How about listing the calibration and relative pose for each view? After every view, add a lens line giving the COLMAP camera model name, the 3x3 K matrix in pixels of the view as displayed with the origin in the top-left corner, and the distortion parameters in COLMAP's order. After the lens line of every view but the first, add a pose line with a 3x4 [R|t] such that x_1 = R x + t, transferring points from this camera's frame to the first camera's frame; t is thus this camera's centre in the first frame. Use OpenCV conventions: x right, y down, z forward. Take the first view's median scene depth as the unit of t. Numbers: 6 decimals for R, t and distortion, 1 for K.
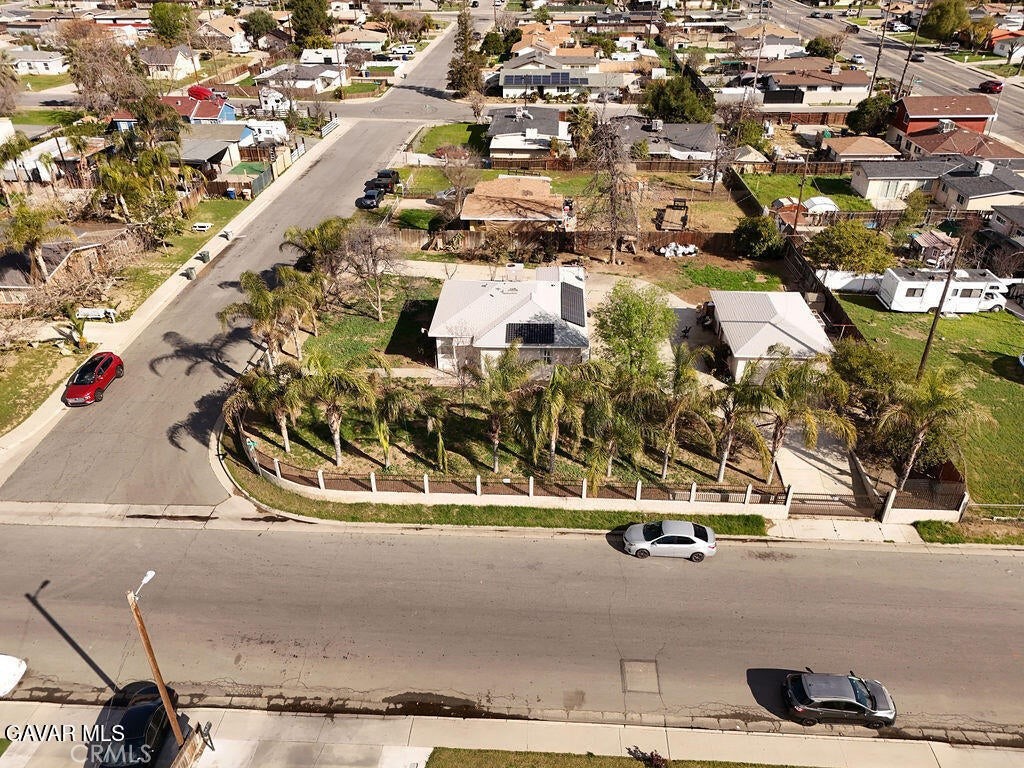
lens RADIAL K [[766.8, 0, 510.2], [0, 766.8, 367.9], [0, 0, 1]] dist [0.068846, -0.061771]
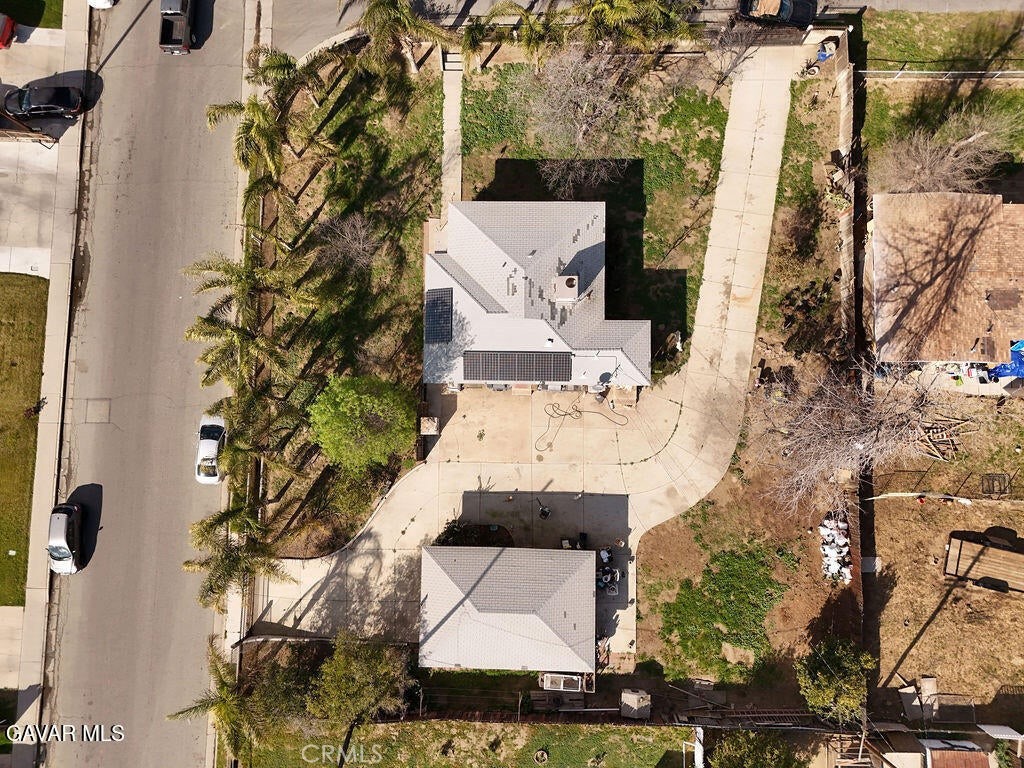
lens RADIAL K [[755.2, 0, 514.9], [0, 755.2, 385.5], [0, 0, 1]] dist [0.071516, -0.072610]
pose [[0.038363, 0.995567, -0.085875, 0.163200], [-0.475206, 0.093775, 0.874863, -0.741859], [0.879038, 0.007246, 0.476697, 0.595682]]
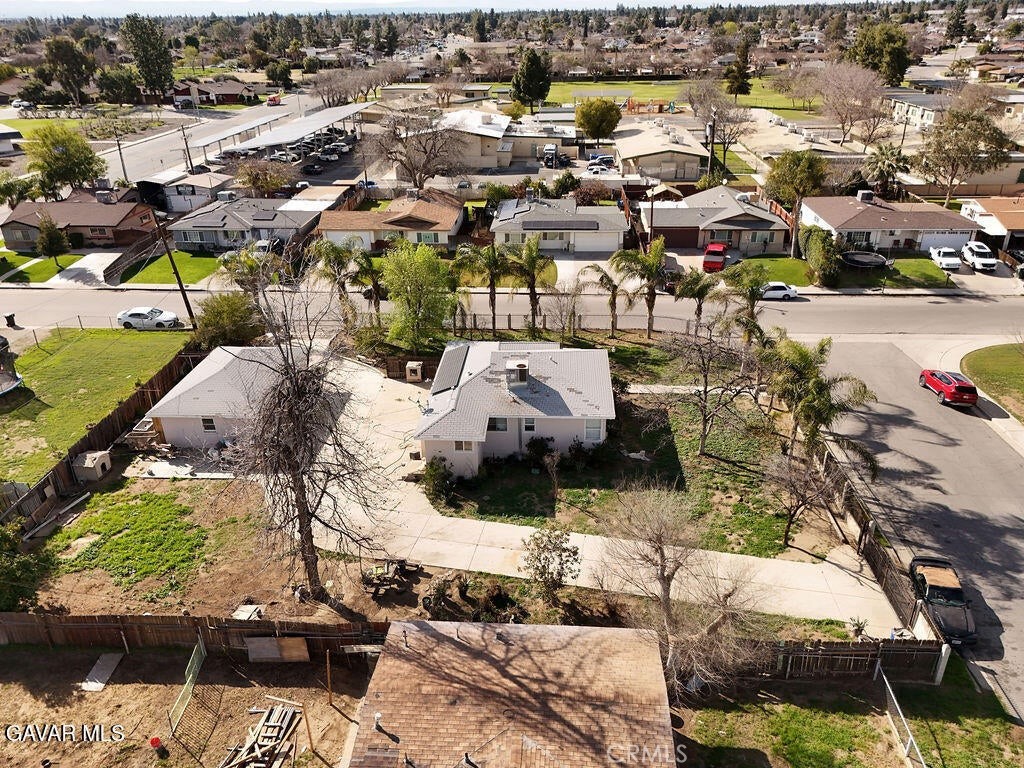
lens RADIAL K [[755.2, 0, 514.9], [0, 755.2, 385.5], [0, 0, 1]] dist [0.071516, -0.072610]
pose [[-0.999738, 0.017049, 0.015241, -0.002199], [0.022132, 0.553642, 0.832461, -0.747079], [0.005755, 0.832581, -0.553874, 1.425314]]
